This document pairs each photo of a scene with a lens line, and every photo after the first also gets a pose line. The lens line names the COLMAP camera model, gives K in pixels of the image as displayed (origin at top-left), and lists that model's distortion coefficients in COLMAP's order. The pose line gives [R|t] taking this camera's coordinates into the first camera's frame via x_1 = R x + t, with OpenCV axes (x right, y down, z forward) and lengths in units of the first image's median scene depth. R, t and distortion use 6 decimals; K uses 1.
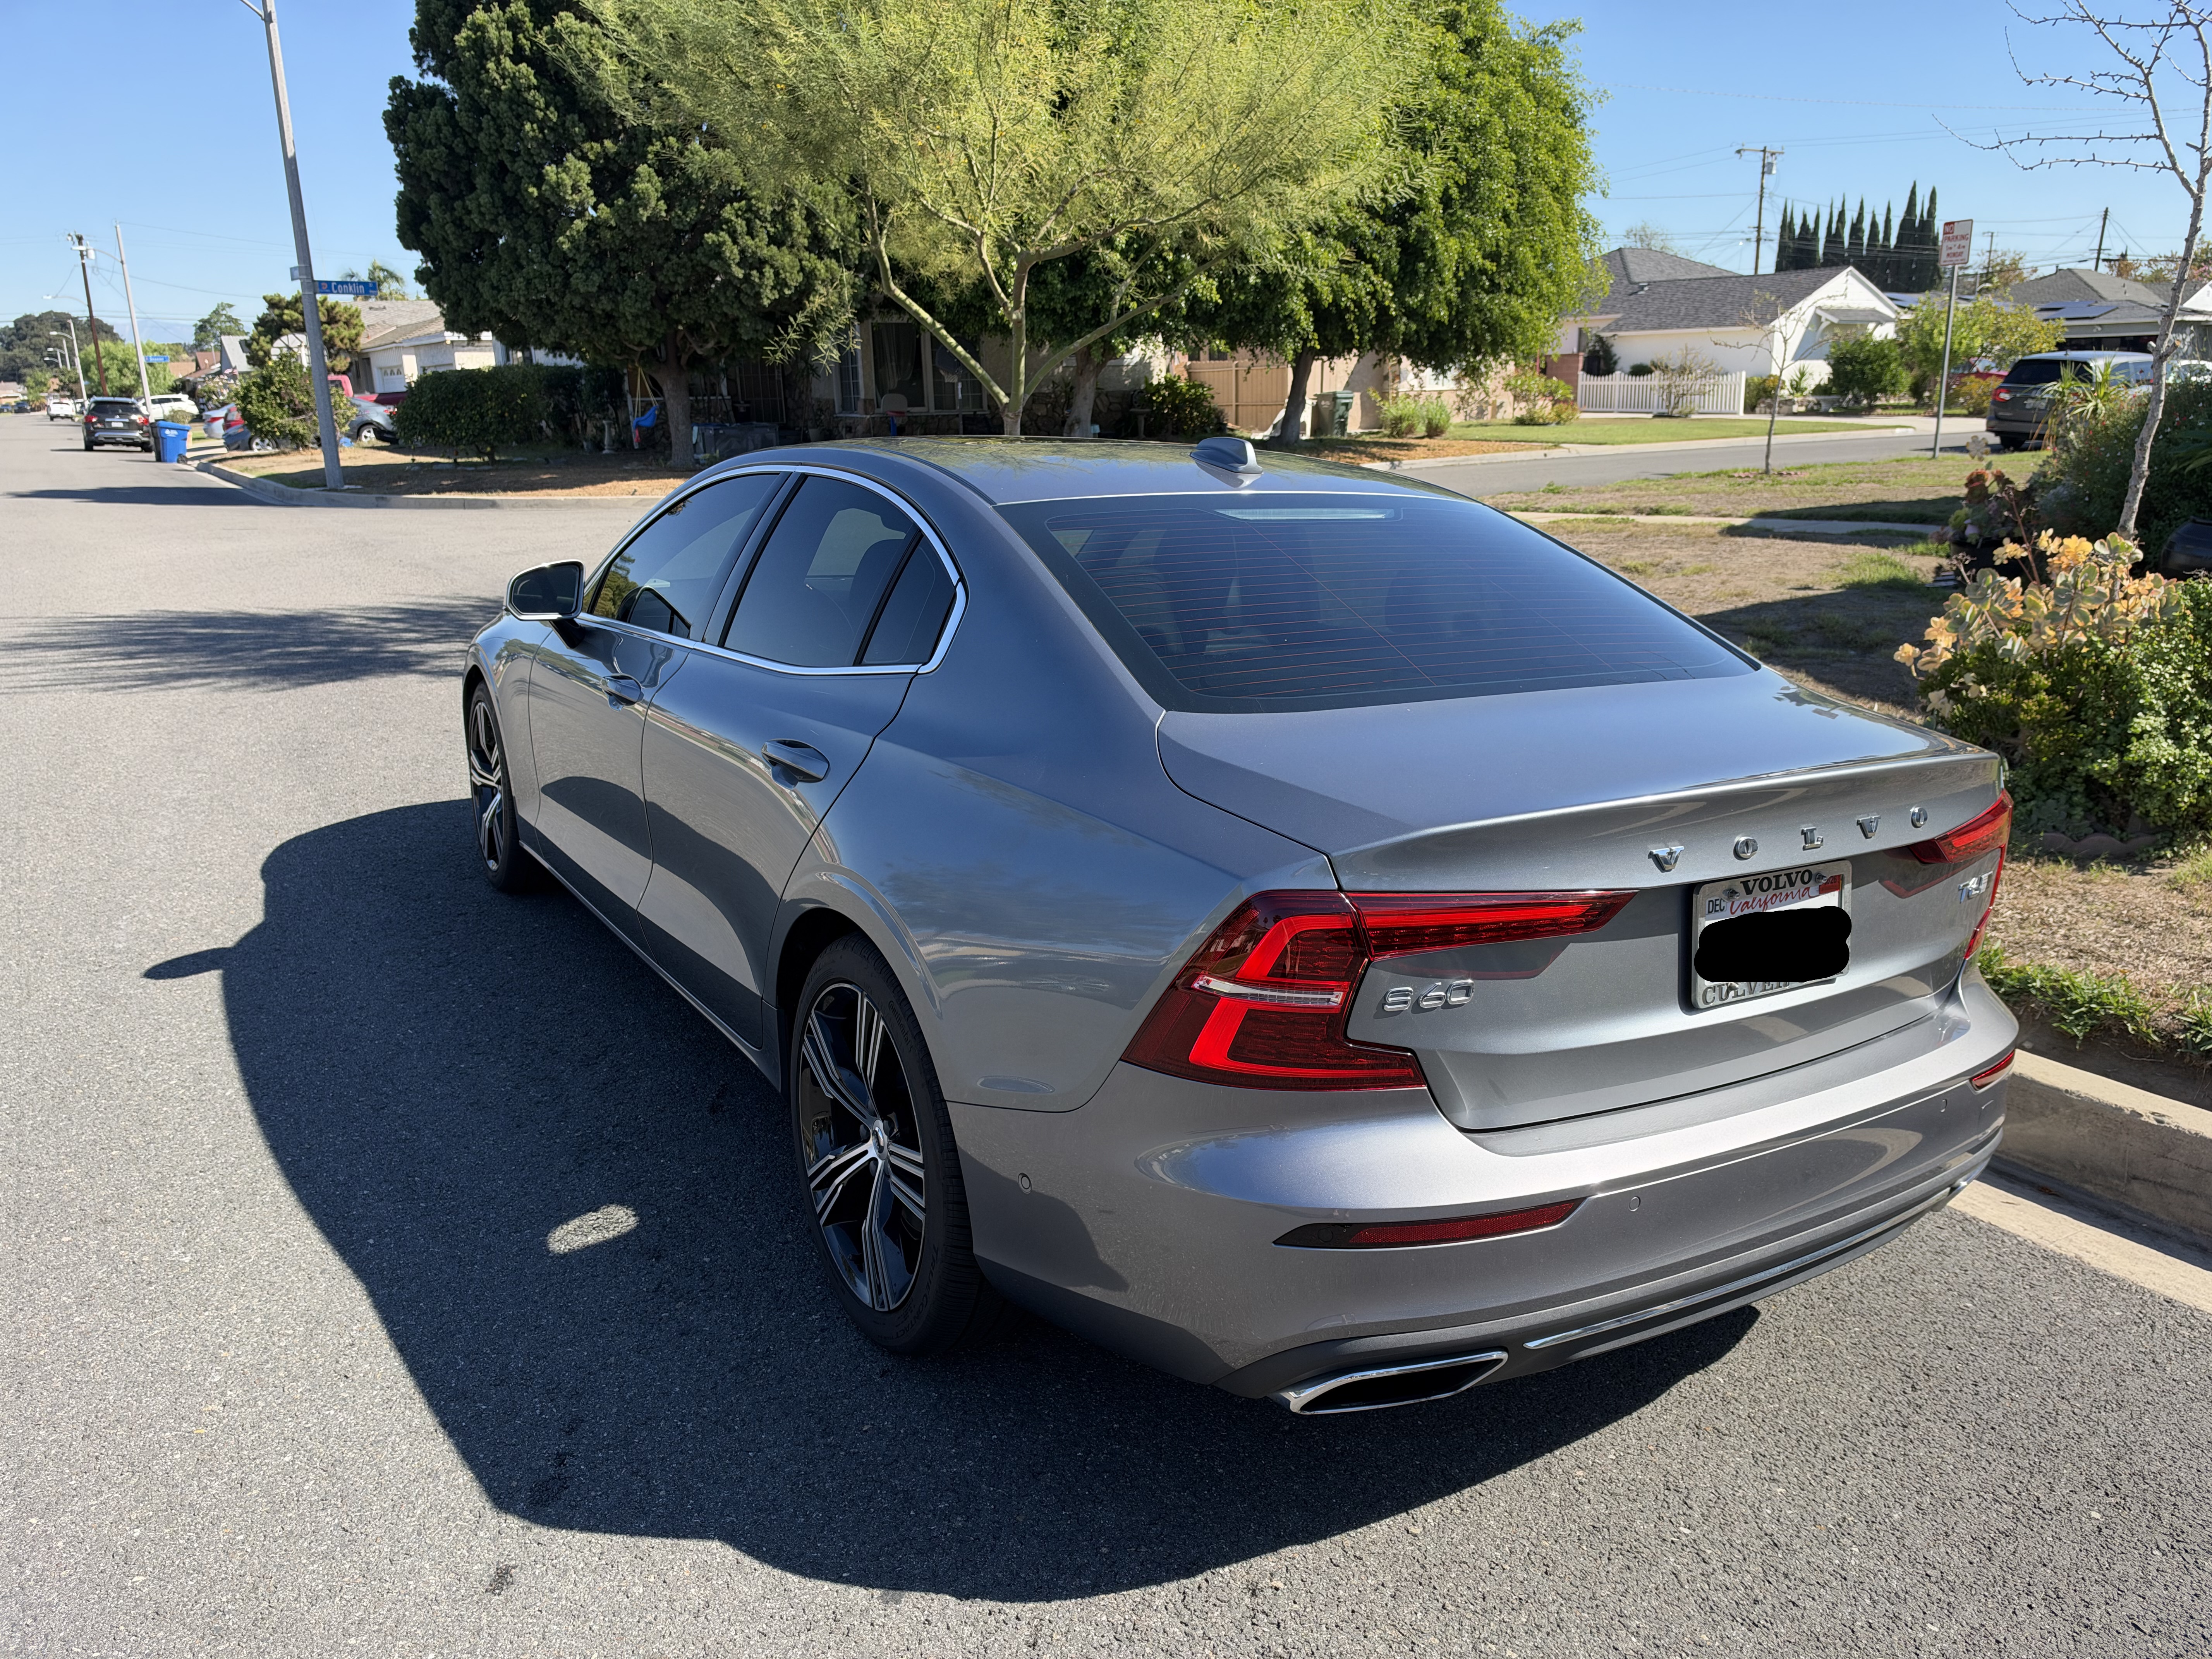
lens RADIAL K [[1613.6, 0, 1107.0], [0, 1613.6, 832.7], [0, 0, 1]] dist [-0.008931, -0.013971]
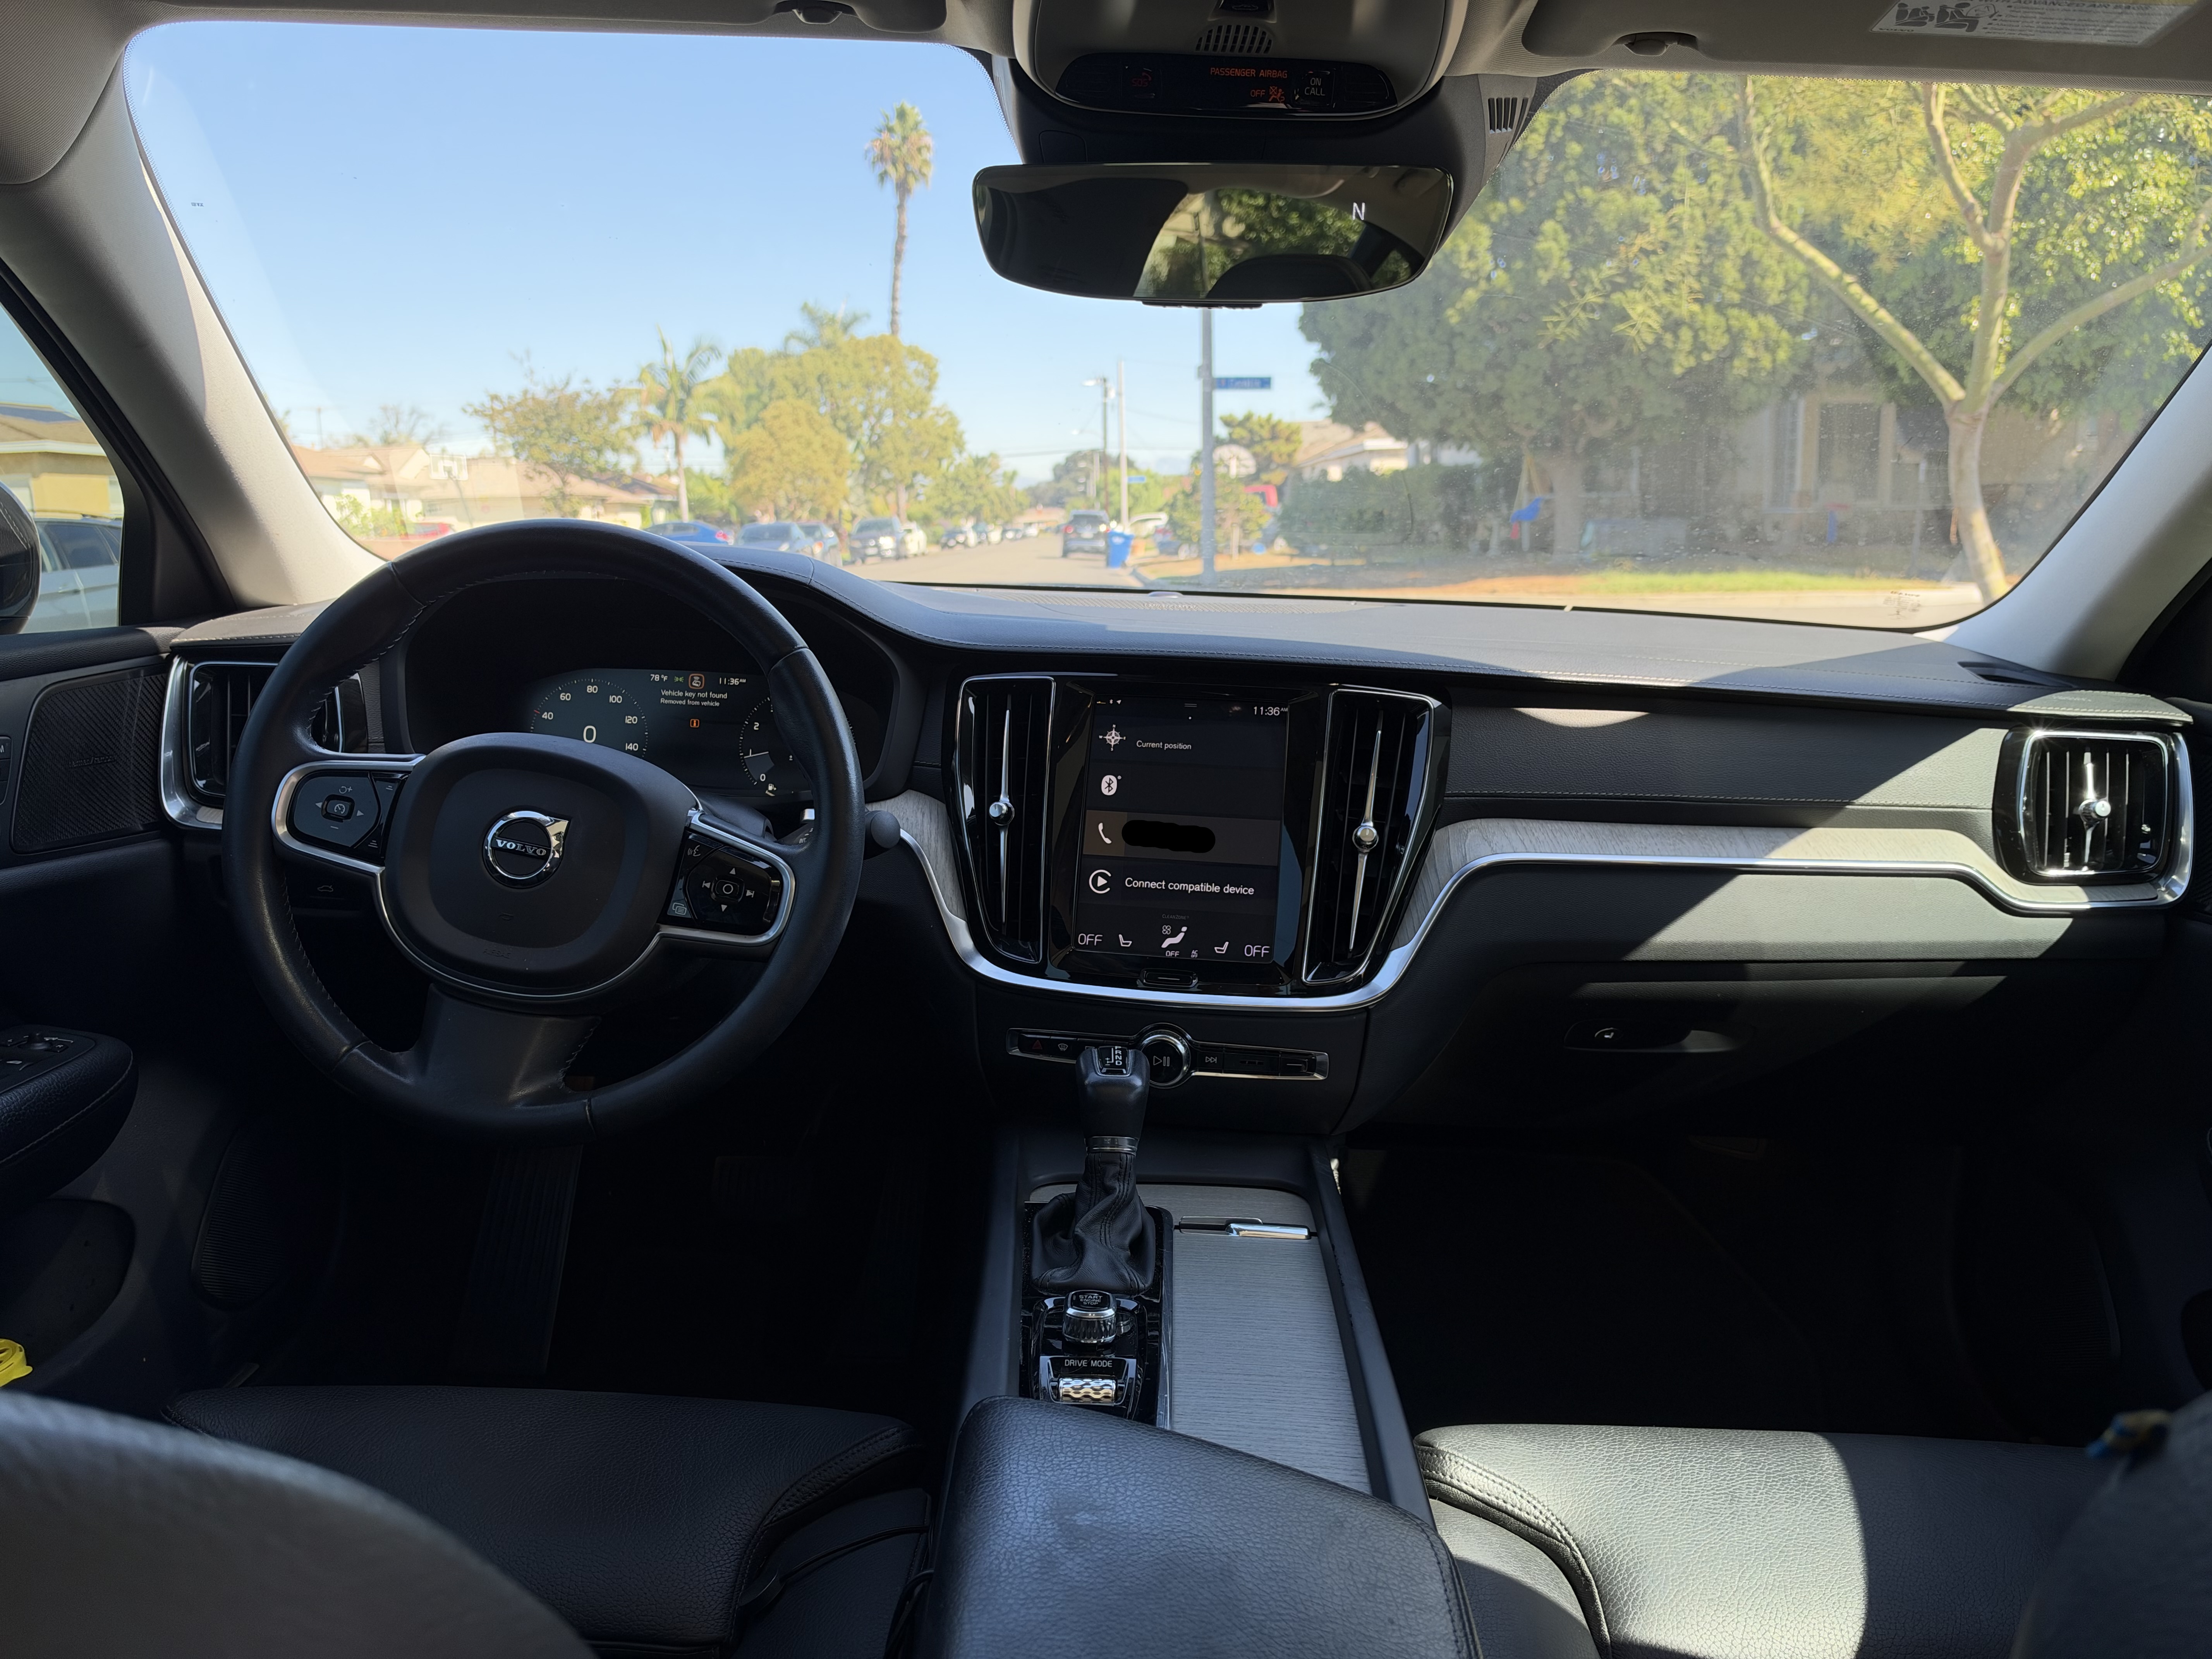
lens RADIAL K [[1613.6, 0, 1111.3], [0, 1613.6, 865.4], [0, 0, 1]] dist [-0.008931, -0.013971]
pose [[0.848948, 0.099252, -0.519073, -0.001674], [-0.127086, 0.991724, -0.018223, -0.020490], [0.512968, 0.081437, 0.854536, 0.151089]]
